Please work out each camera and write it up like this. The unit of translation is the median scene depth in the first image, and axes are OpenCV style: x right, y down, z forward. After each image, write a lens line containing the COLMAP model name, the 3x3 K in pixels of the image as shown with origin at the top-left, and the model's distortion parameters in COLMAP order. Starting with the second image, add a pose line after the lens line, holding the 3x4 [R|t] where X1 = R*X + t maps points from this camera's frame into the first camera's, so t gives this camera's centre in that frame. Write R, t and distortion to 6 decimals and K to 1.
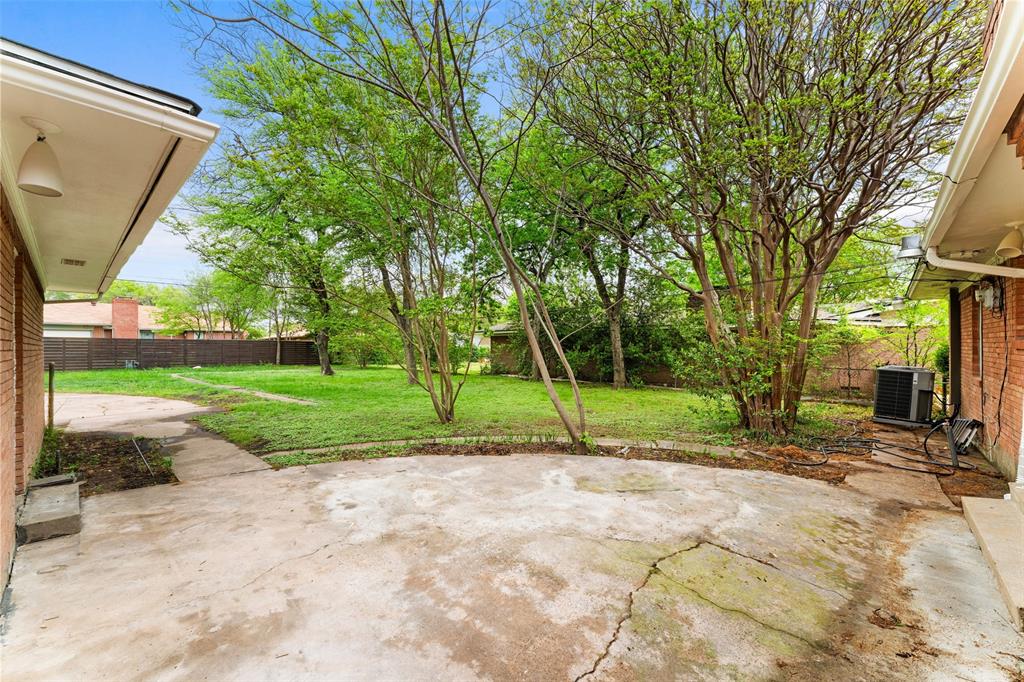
lens RADIAL K [[405.7, 0, 508.0], [0, 405.7, 345.4], [0, 0, 1]] dist [-0.001797, 0.000690]
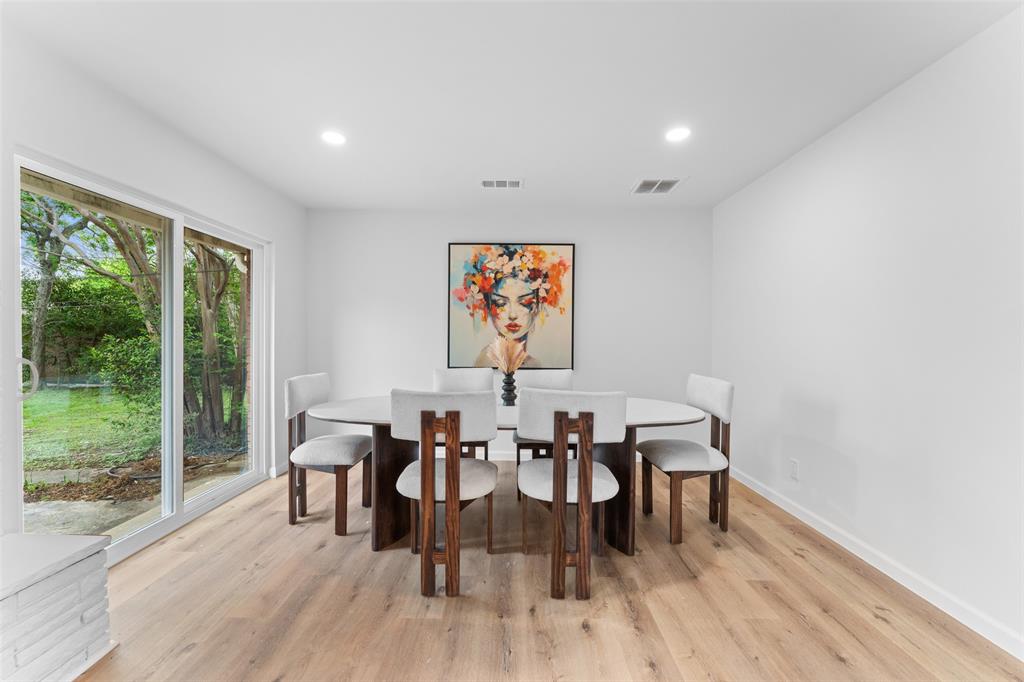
lens RADIAL K [[405.7, 0, 508.3], [0, 405.7, 344.4], [0, 0, 1]] dist [-0.001797, 0.000690]
pose [[0.745916, 0.001494, 0.666038, 0.851669], [-0.010648, 0.999896, 0.009682, -0.024993], [-0.665955, -0.014314, 0.745855, -0.238141]]
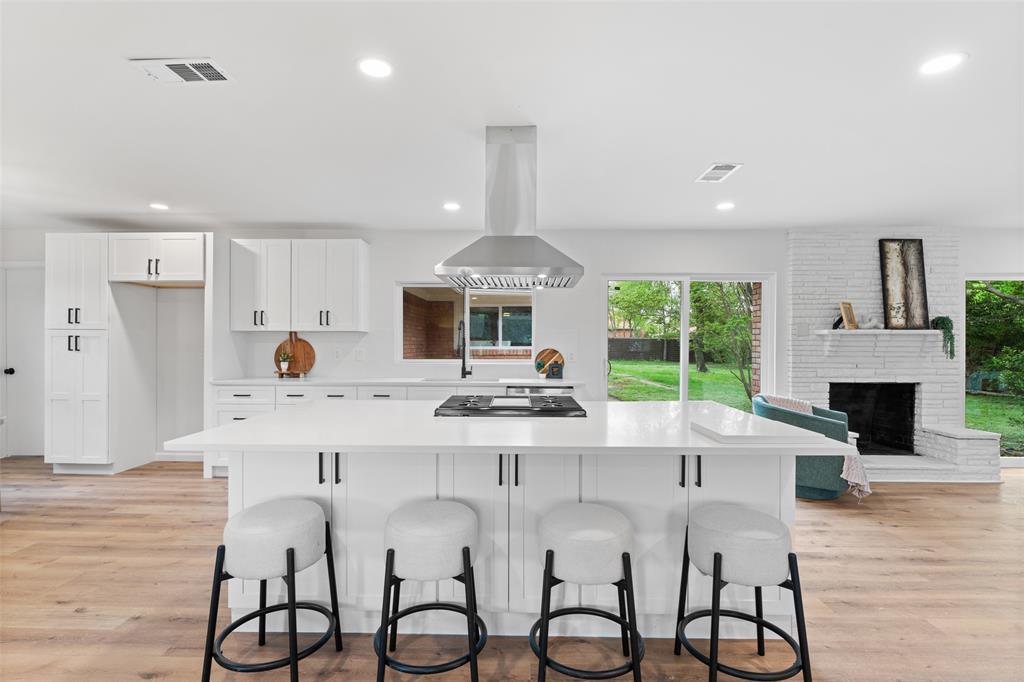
lens RADIAL K [[492.7, 0, 506.3], [0, 492.7, 342.7], [0, 0, 1]] dist [-0.005640, 0.001813]
pose [[0.659865, 0.009267, -0.751327, 0.916606], [-0.006616, 0.999957, 0.006523, -0.045363], [0.751355, 0.000667, 0.659898, -1.226803]]
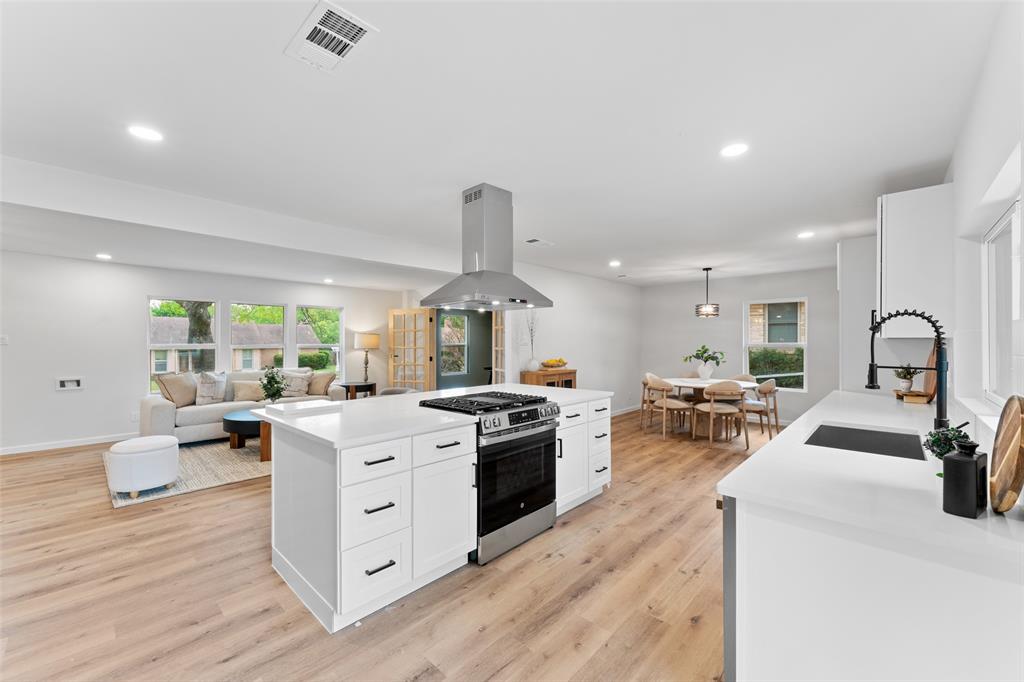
lens RADIAL K [[405.7, 0, 506.4], [0, 405.7, 343.1], [0, 0, 1]] dist [-0.001797, 0.000690]
pose [[-0.999924, 0.003454, 0.011814, 0.401191], [0.003498, 0.999987, 0.003723, -0.060775], [-0.011801, 0.003764, -0.999923, -0.117717]]
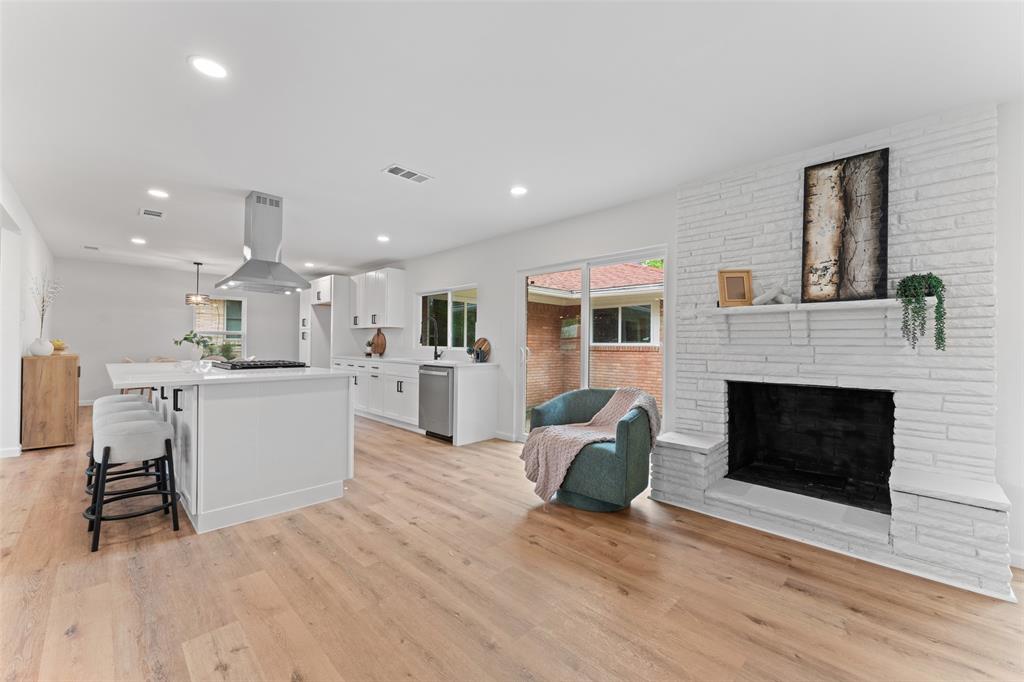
lens RADIAL K [[405.7, 0, 507.5], [0, 405.7, 341.9], [0, 0, 1]] dist [-0.001797, 0.000690]
pose [[-0.038426, -0.002187, -0.999259, 1.272894], [-0.010665, 0.999942, -0.001778, -0.010834], [0.999205, 0.010589, -0.038447, -0.247000]]
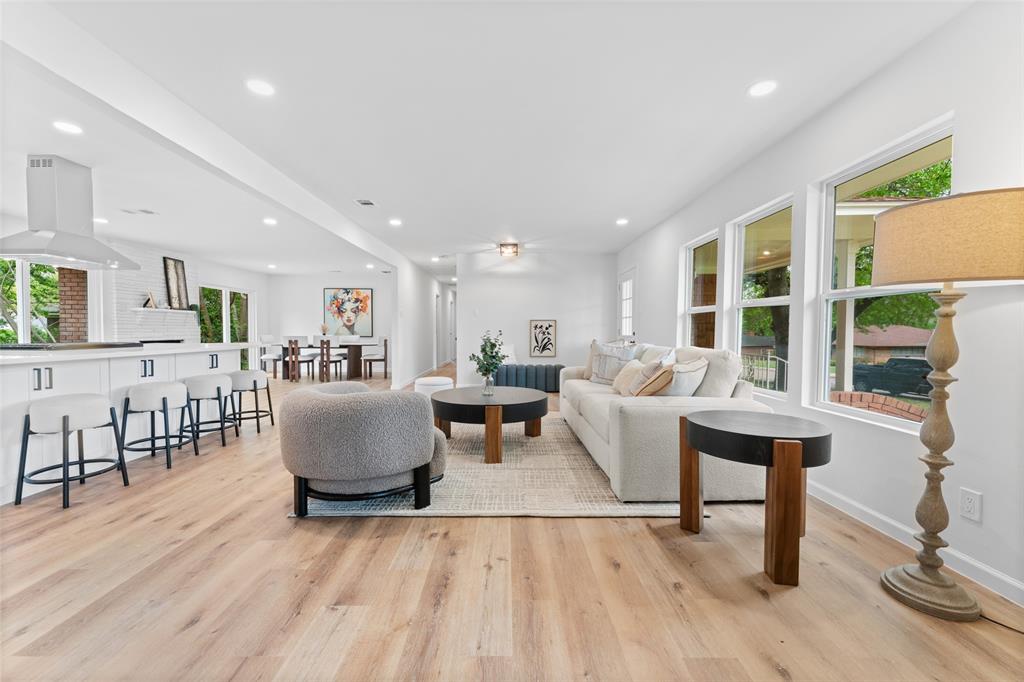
lens RADIAL K [[405.7, 0, 509.4], [0, 405.7, 344.5], [0, 0, 1]] dist [-0.001797, 0.000690]
pose [[0.733545, -0.014057, 0.679496, 0.534765], [-0.008637, 0.999513, 0.030001, 0.006262], [-0.679586, -0.027876, 0.733066, -1.960621]]
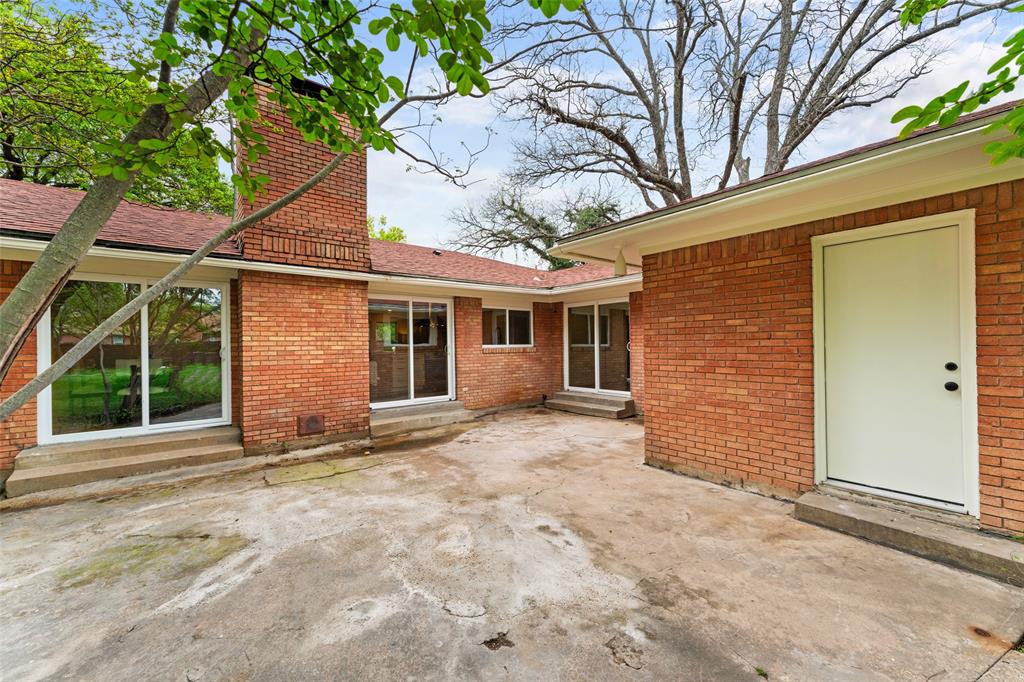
lens RADIAL K [[405.7, 0, 511.1], [0, 405.7, 344.1], [0, 0, 1]] dist [-0.001797, 0.000690]
pose [[-0.990476, 0.019446, 0.136304, -0.409822], [0.018804, 0.999805, -0.005998, 0.014226], [-0.136394, -0.003378, -0.990649, 1.710577]]
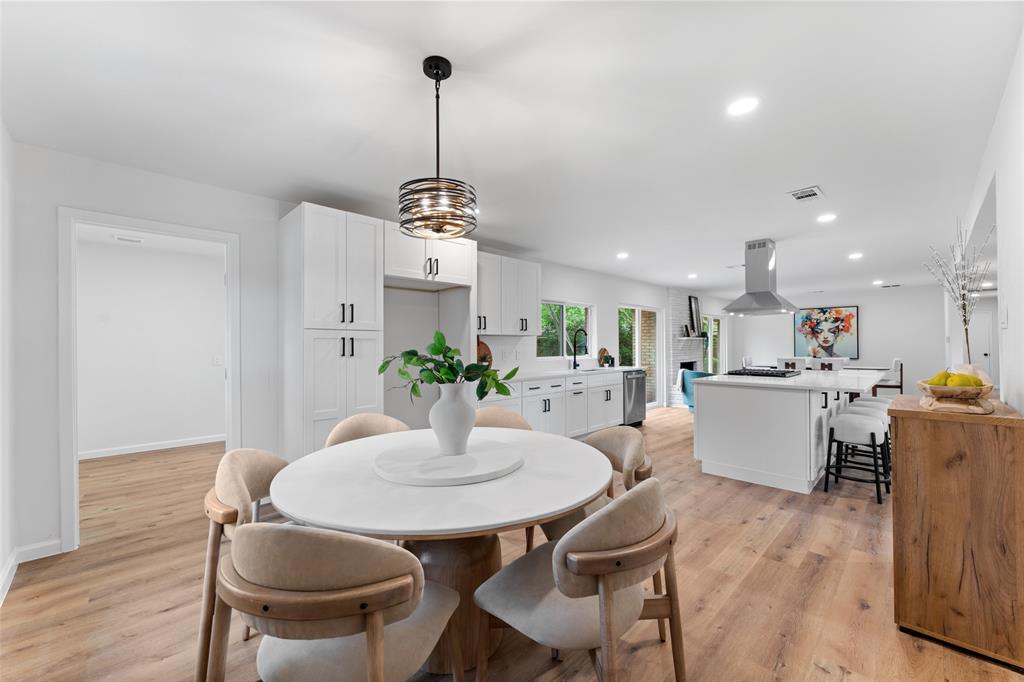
lens RADIAL K [[405.7, 0, 504.3], [0, 405.7, 342.2], [0, 0, 1]] dist [-0.001797, 0.000690]
pose [[0.998186, -0.001034, -0.060198, -0.188550], [0.000562, 0.999969, -0.007846, -0.033851], [0.060204, 0.007798, 0.998156, -1.929850]]
